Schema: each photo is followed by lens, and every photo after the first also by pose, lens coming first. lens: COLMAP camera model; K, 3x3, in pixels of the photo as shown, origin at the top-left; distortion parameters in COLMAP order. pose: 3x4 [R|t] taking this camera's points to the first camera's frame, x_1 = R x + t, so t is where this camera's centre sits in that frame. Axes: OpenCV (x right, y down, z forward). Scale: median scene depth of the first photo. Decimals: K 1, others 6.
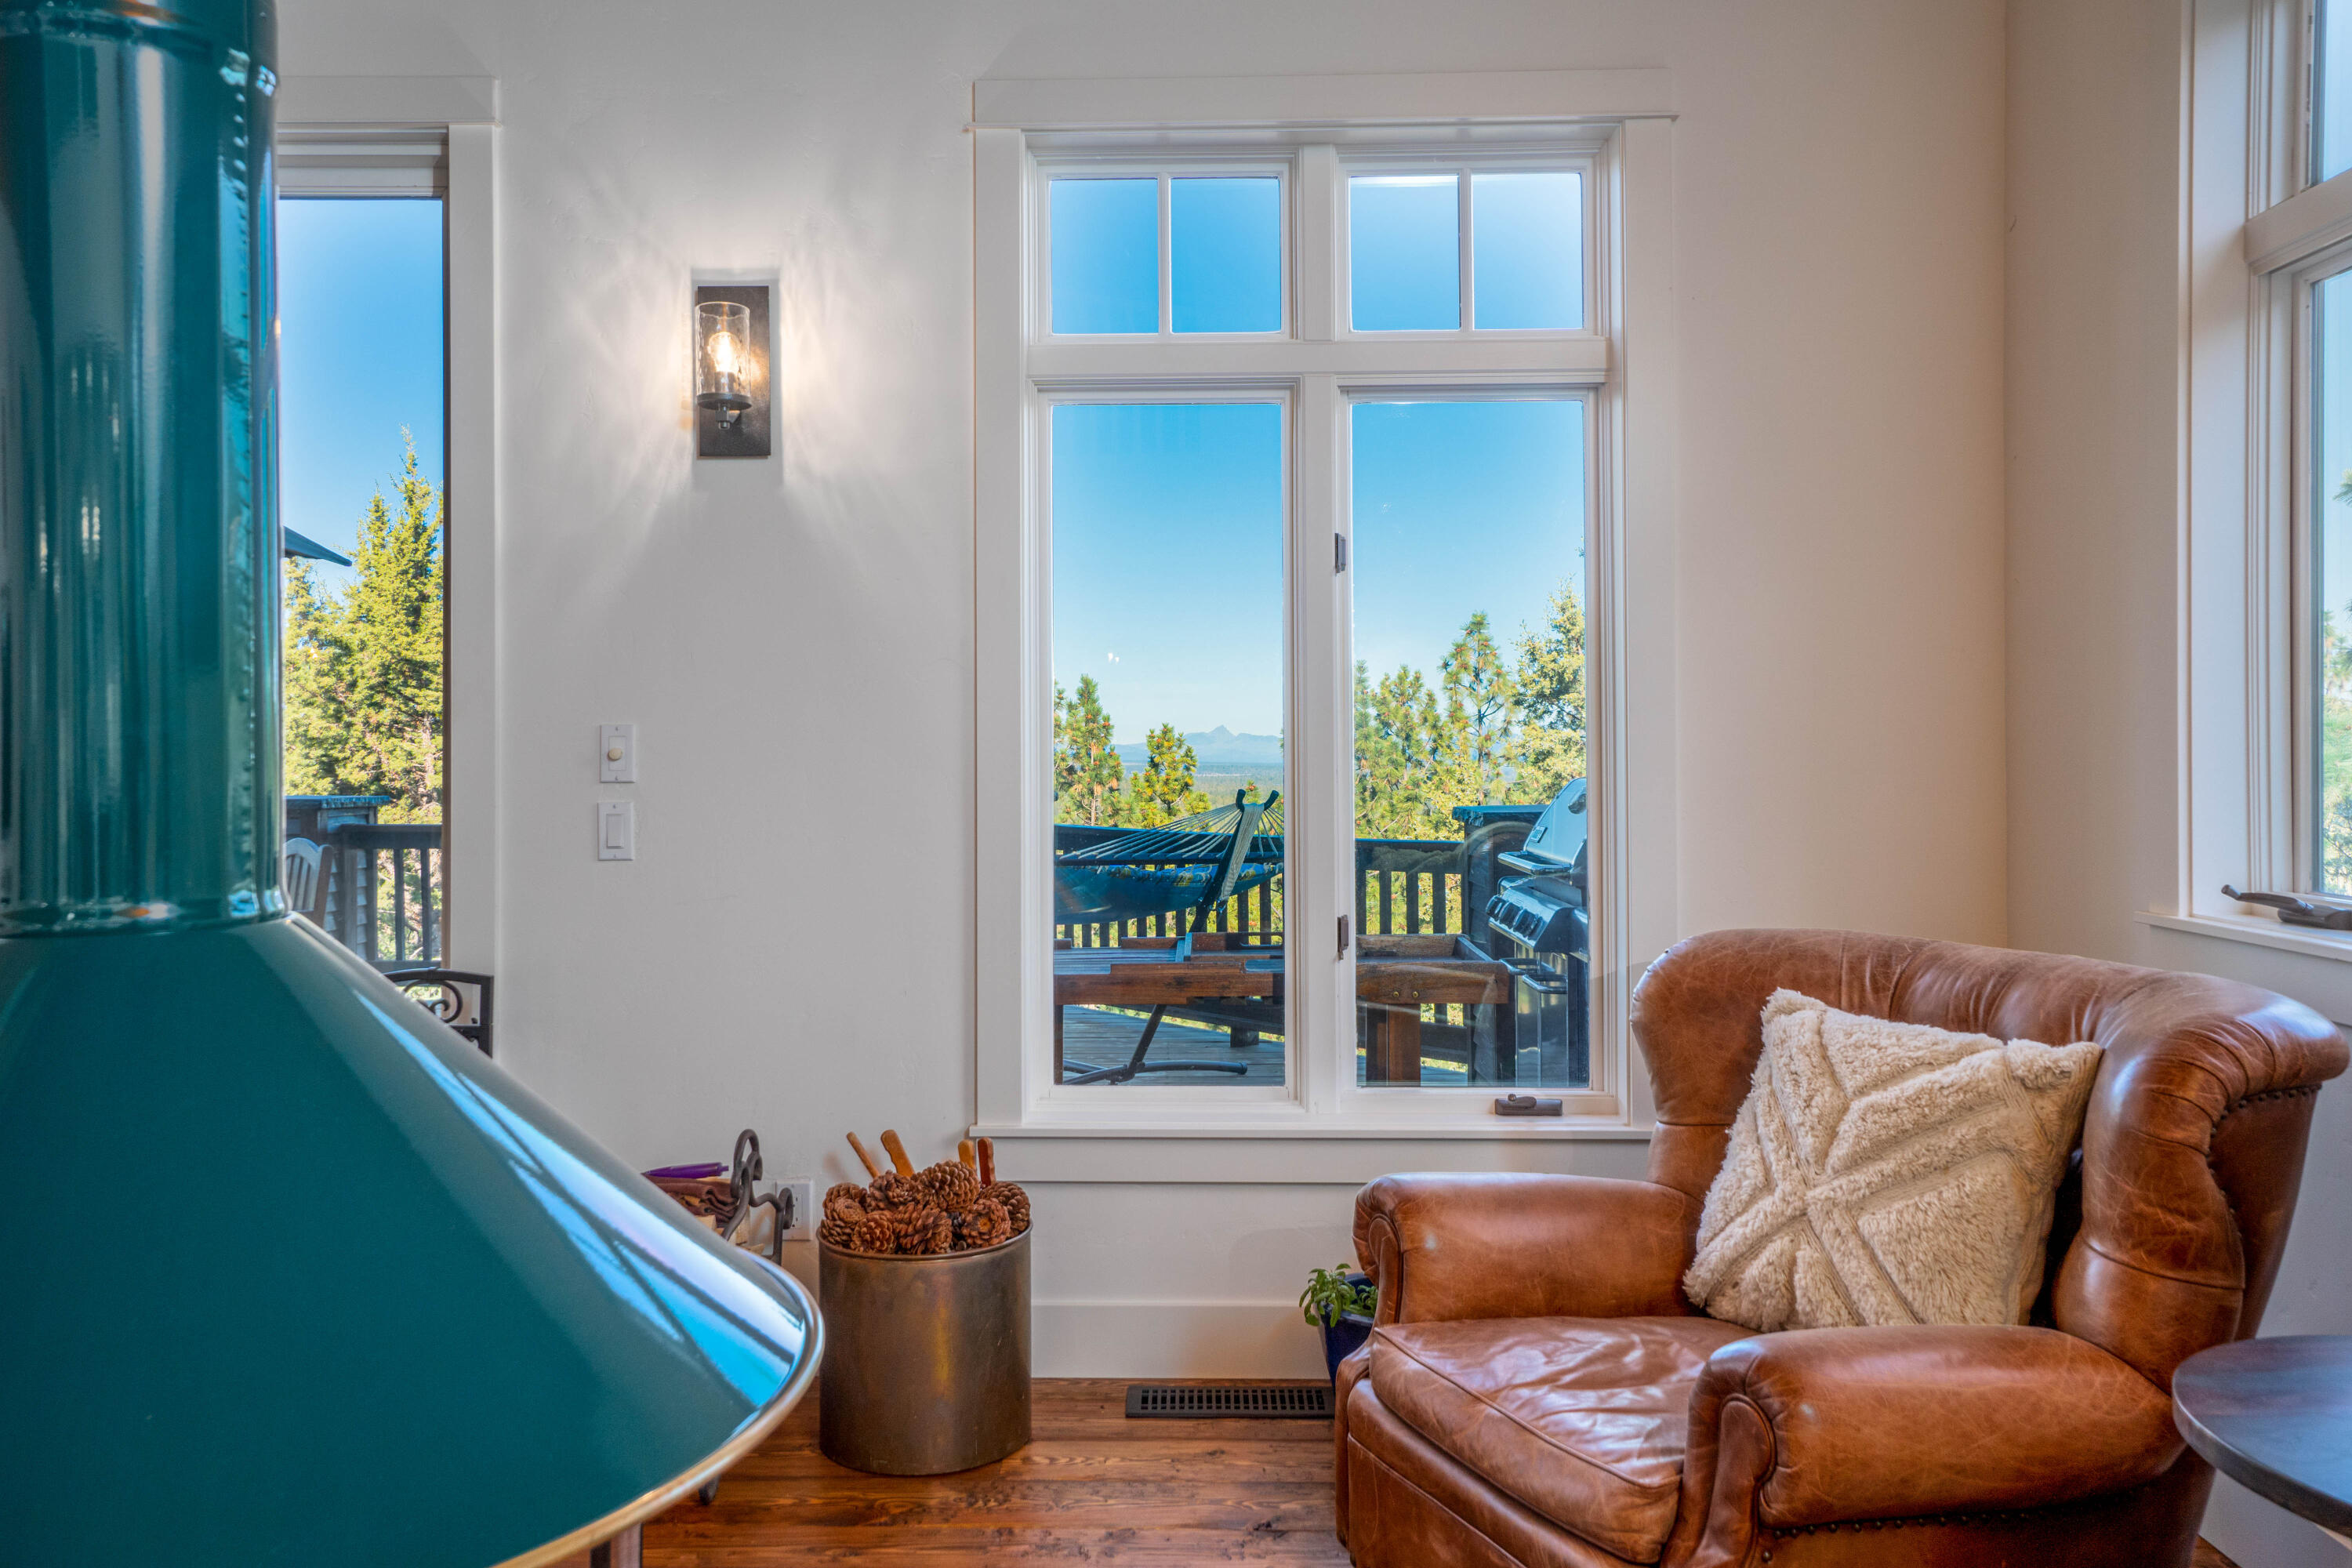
lens RADIAL K [[1795.2, 0, 1174.7], [0, 1795.2, 742.2], [0, 0, 1]] dist [0.001702, 0.000131]
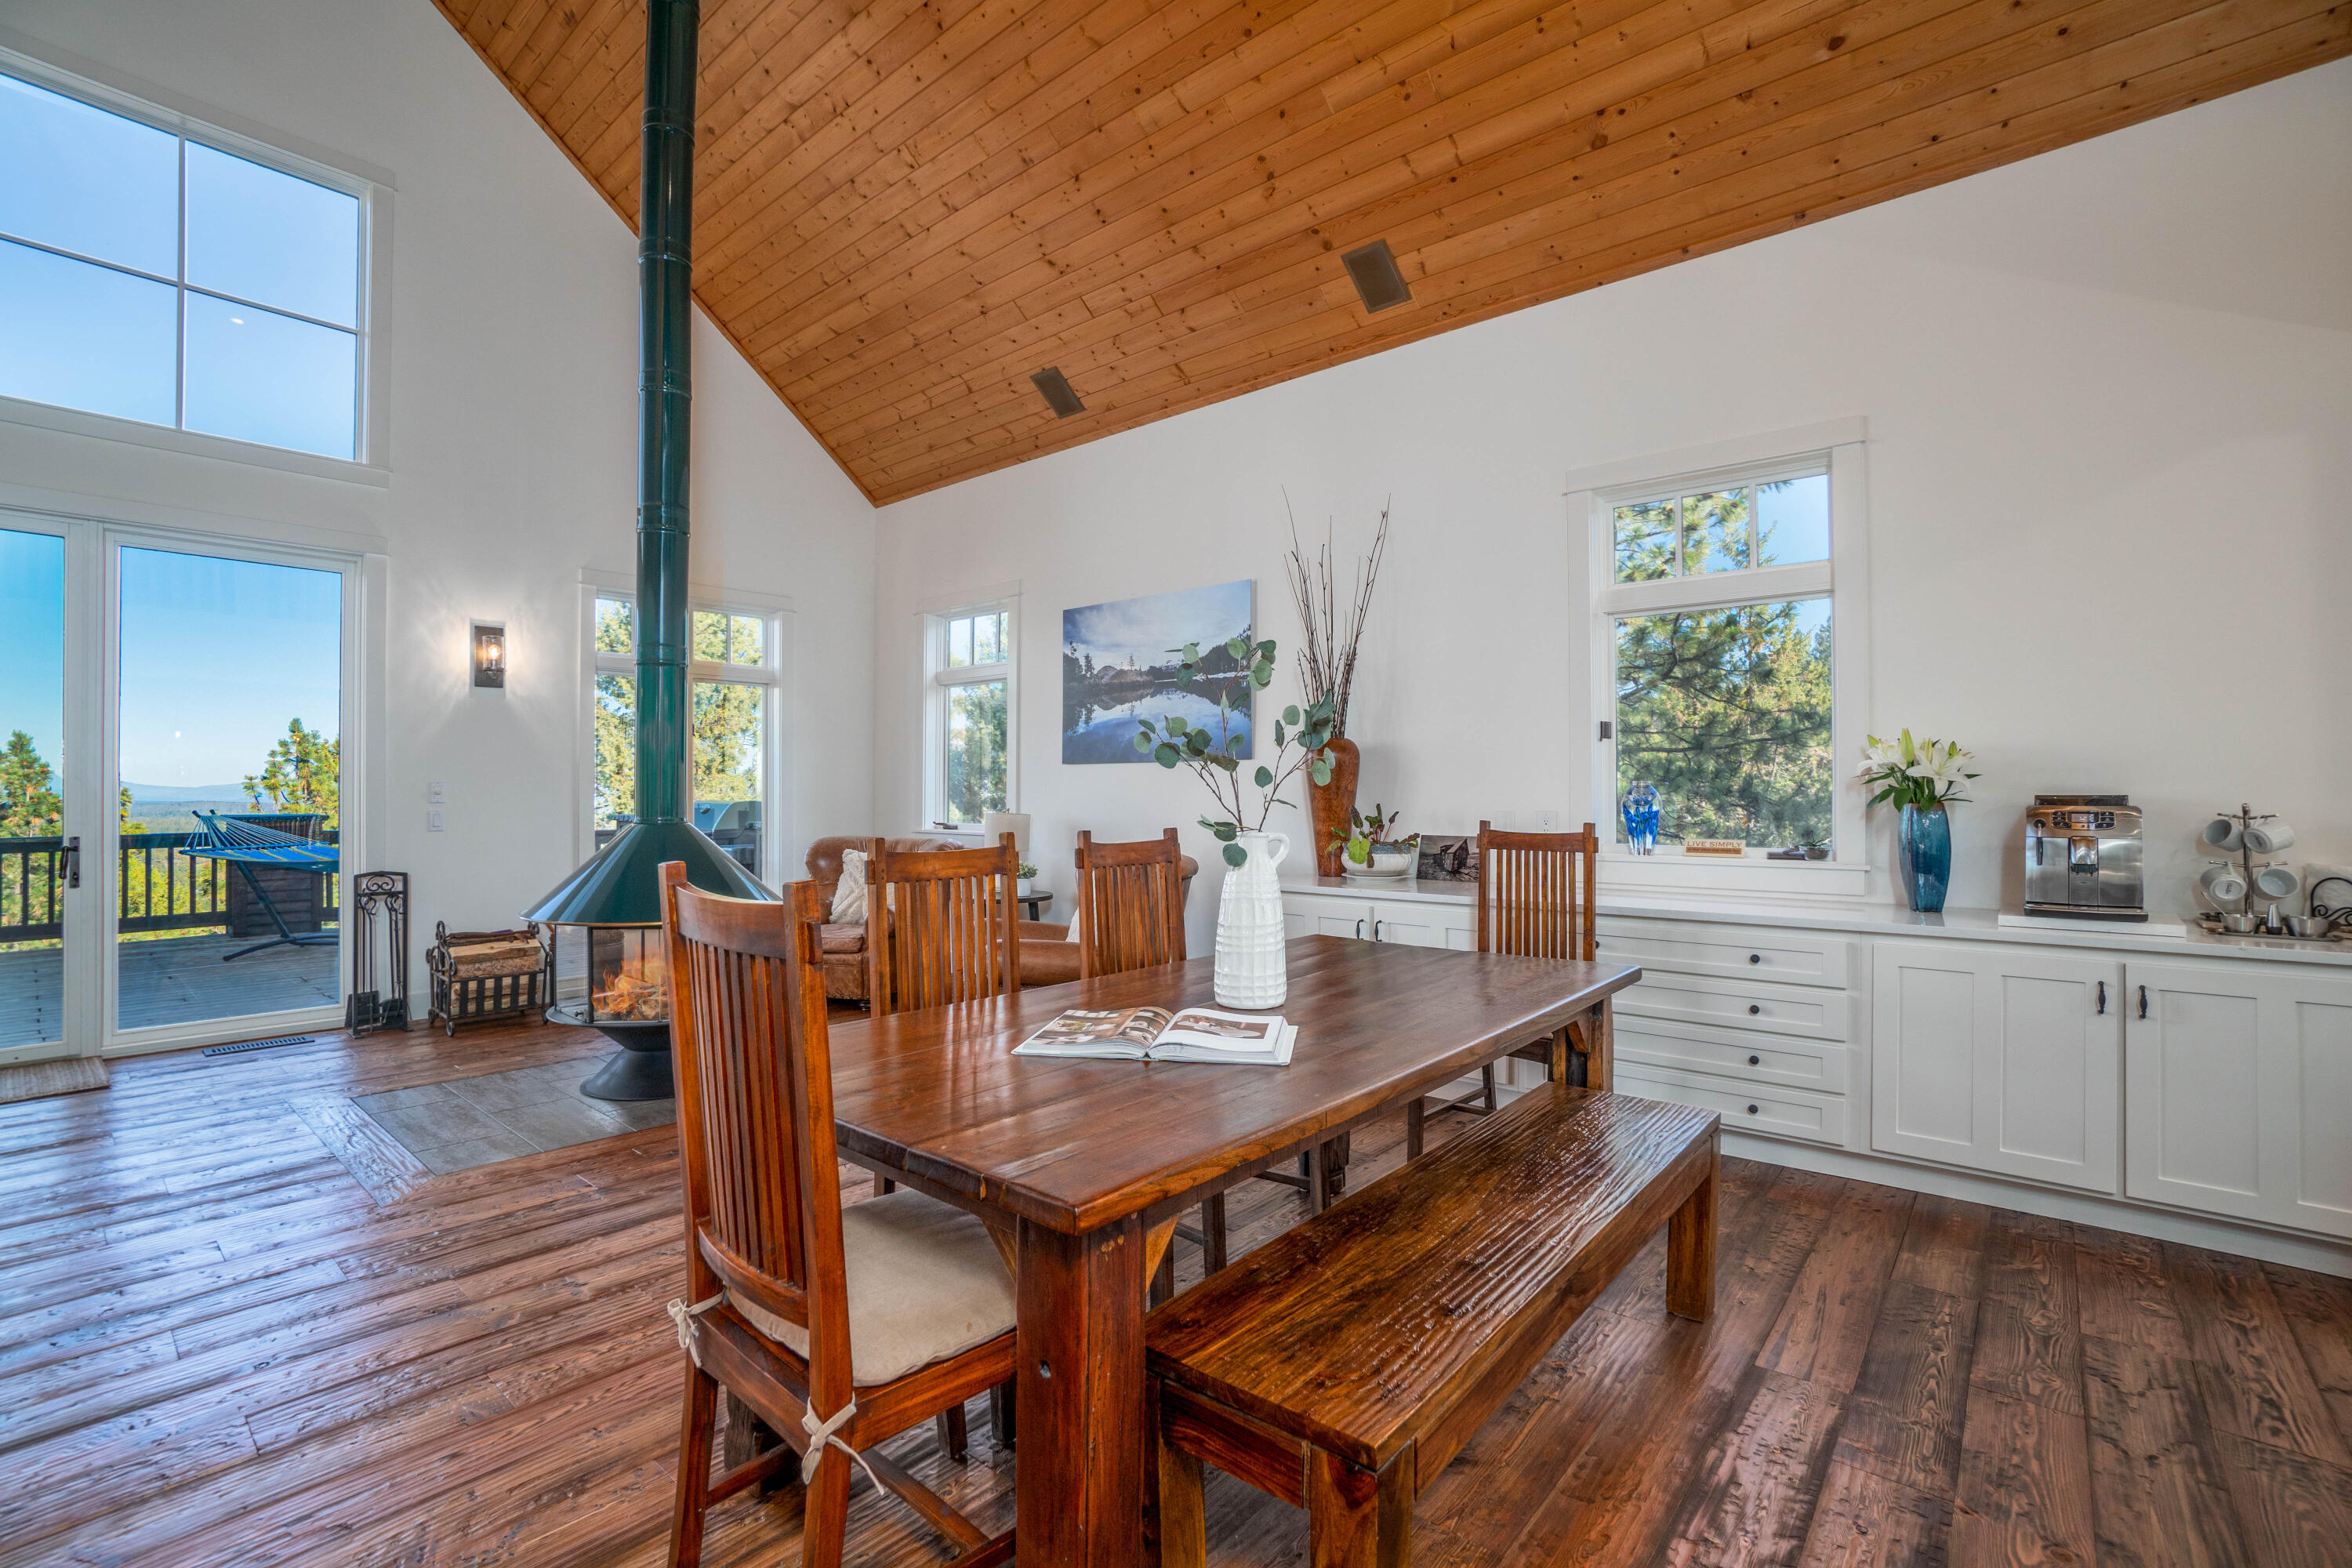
lens RADIAL K [[1006.5, 0, 1134.5], [0, 1006.5, 783.9], [0, 0, 1]] dist [-0.001058, 0.000648]
pose [[0.666269, 0.006223, 0.745685, -0.716402], [-0.004319, 0.999981, -0.004486, -0.003648], [-0.745699, -0.000232, 0.666283, -0.780419]]
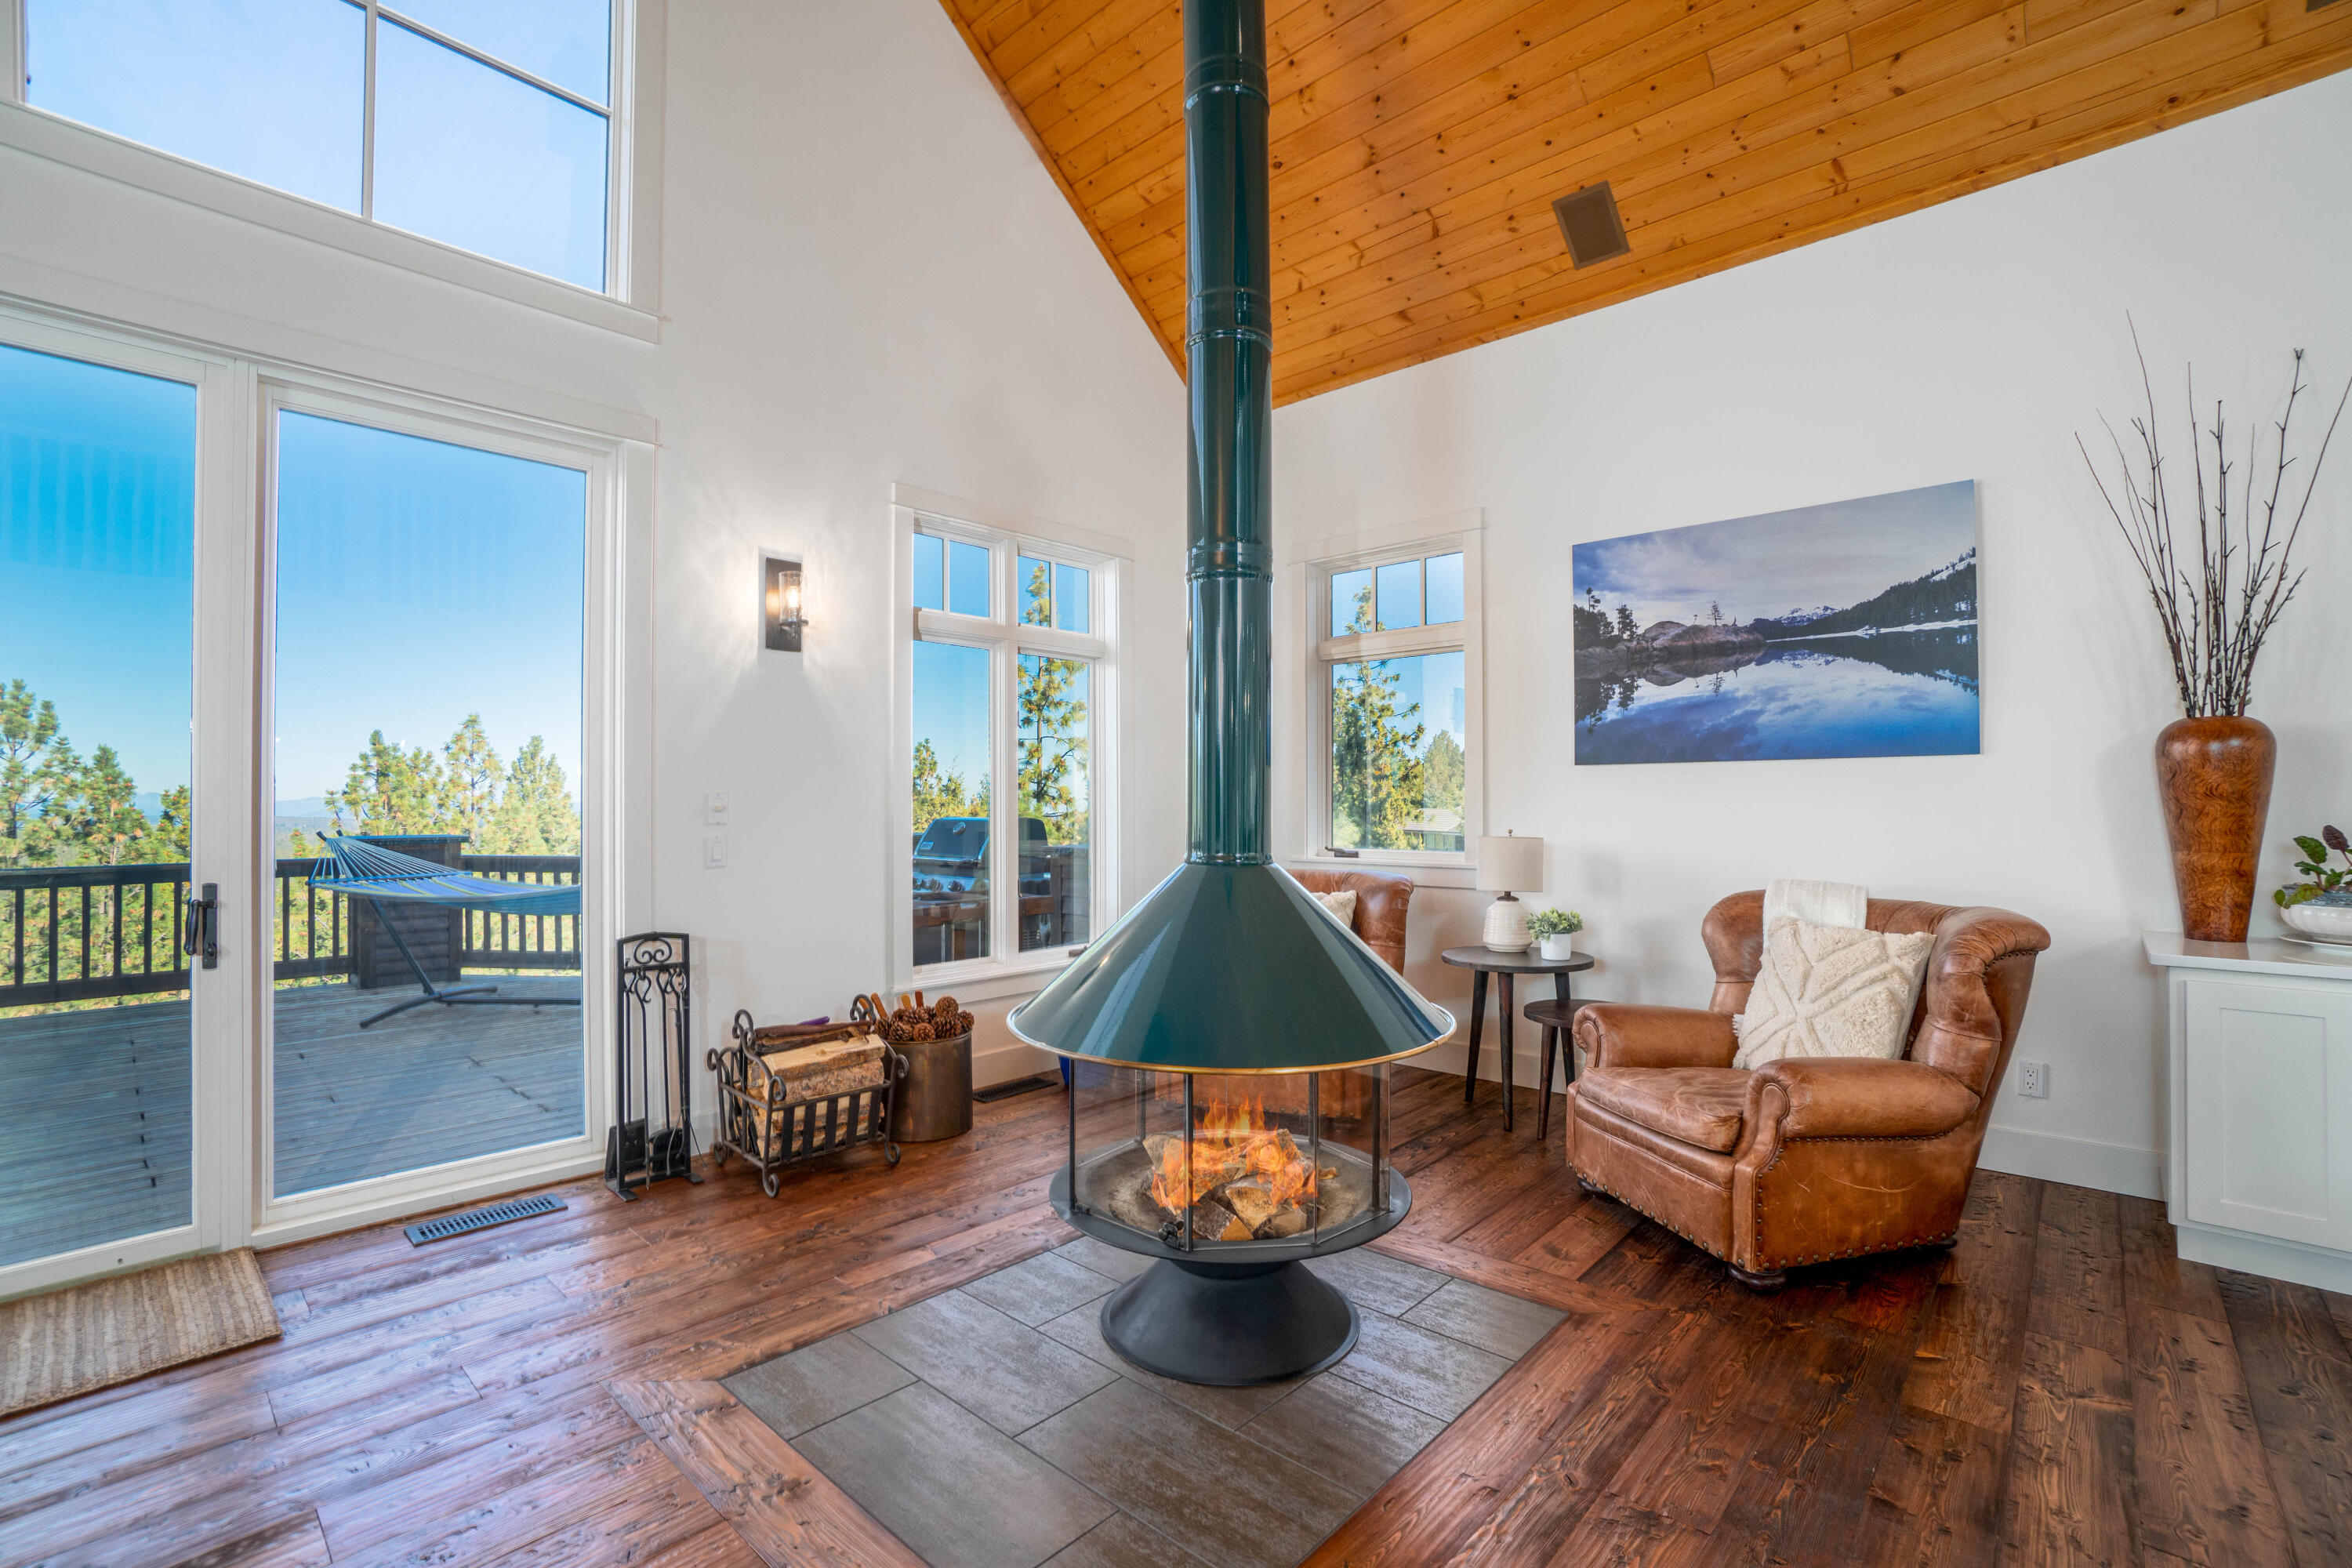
lens RADIAL K [[1023.0, 0, 1182.6], [0, 1023.0, 795.5], [0, 0, 1]] dist [-0.021918, -0.000171]
pose [[0.674471, 0.006342, 0.738274, -0.720900], [-0.002330, 0.999976, -0.006461, -0.000763], [-0.738297, 0.002638, 0.674470, -0.034657]]
